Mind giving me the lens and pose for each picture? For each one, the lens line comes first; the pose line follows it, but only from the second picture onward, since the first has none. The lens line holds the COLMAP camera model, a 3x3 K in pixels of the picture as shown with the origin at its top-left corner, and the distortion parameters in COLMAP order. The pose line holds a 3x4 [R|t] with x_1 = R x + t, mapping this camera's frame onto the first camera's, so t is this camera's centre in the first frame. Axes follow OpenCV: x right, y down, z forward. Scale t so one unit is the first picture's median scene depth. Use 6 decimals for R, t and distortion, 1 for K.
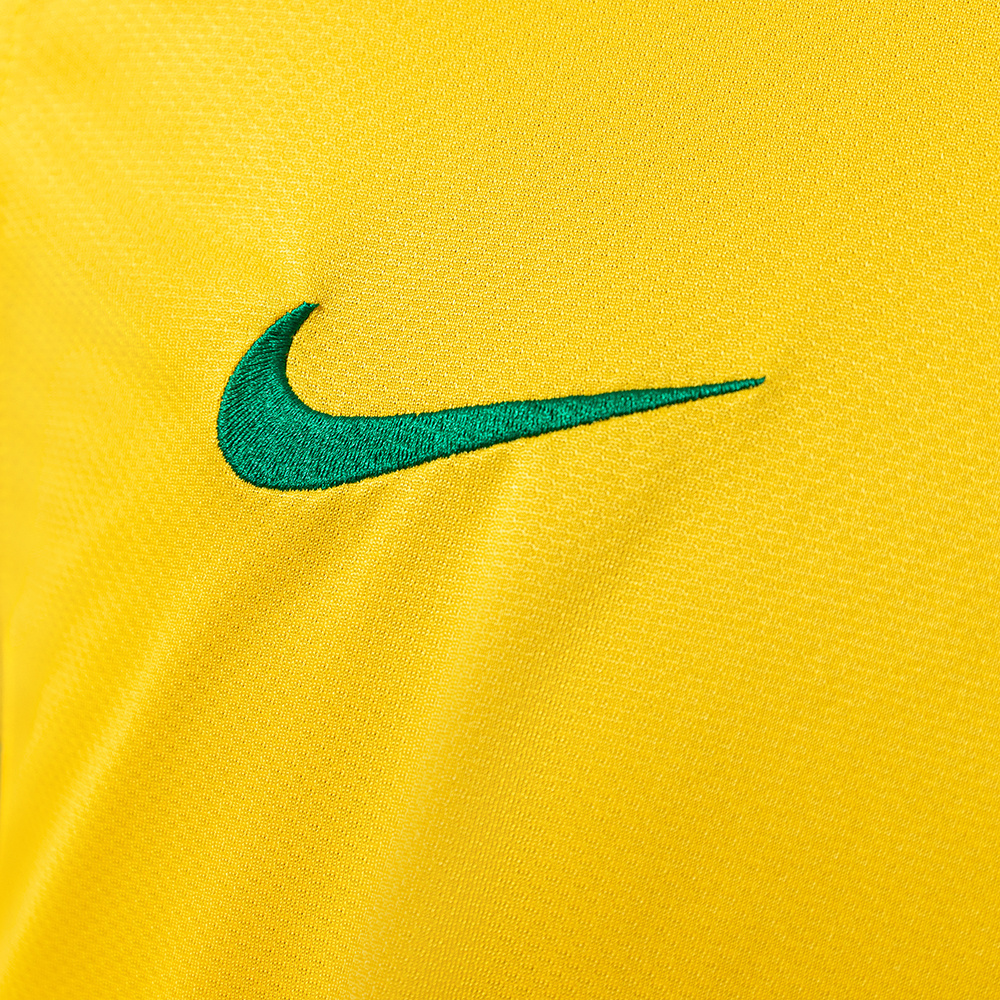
lens RADIAL K [[2551.0, 0, 498.4], [0, 2551.0, 503.5], [0, 0, 1]] dist [0.042631, 0.000000]
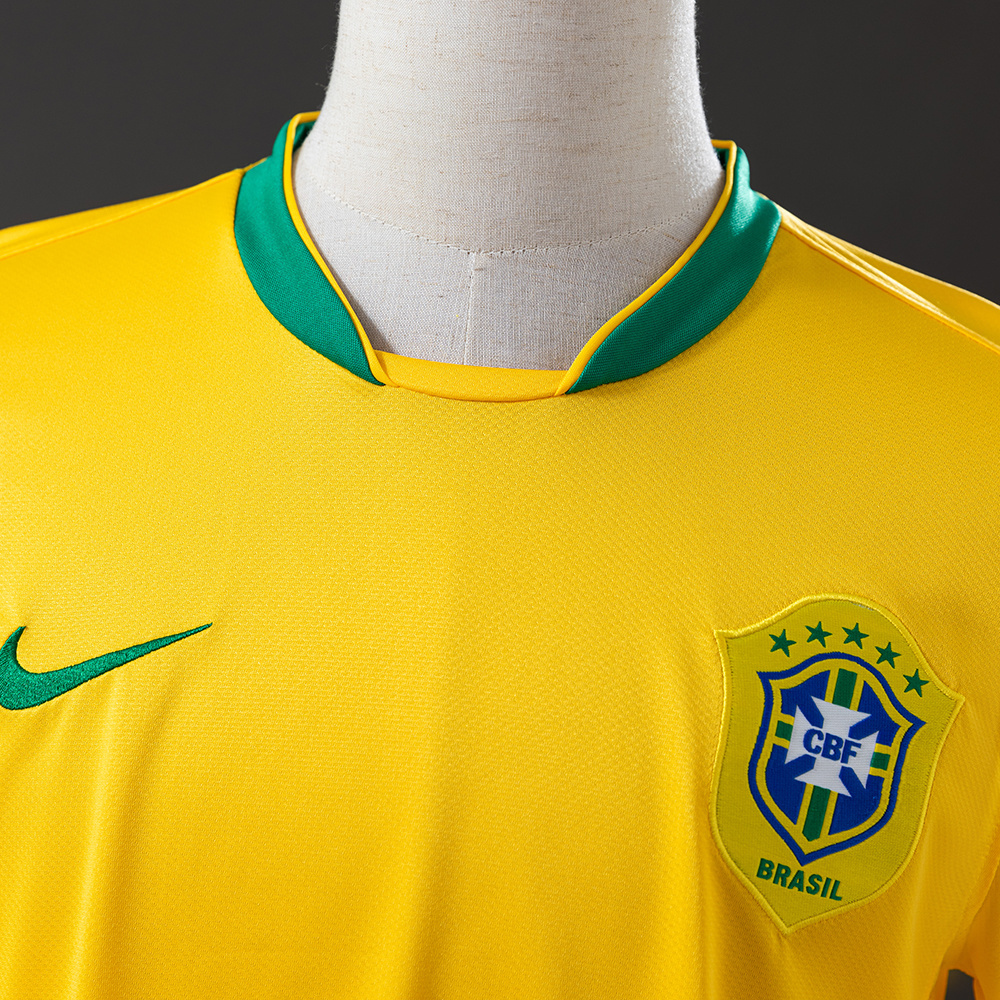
lens RADIAL K [[2692.0, 0, 502.0], [0, 2692.0, 501.4], [0, 0, 1]] dist [0.042251, 0.000000]
pose [[0.982317, -0.183707, -0.036133, 0.468338], [0.178986, 0.978051, -0.106676, 0.150024], [0.054937, 0.098322, 0.993637, -1.420937]]
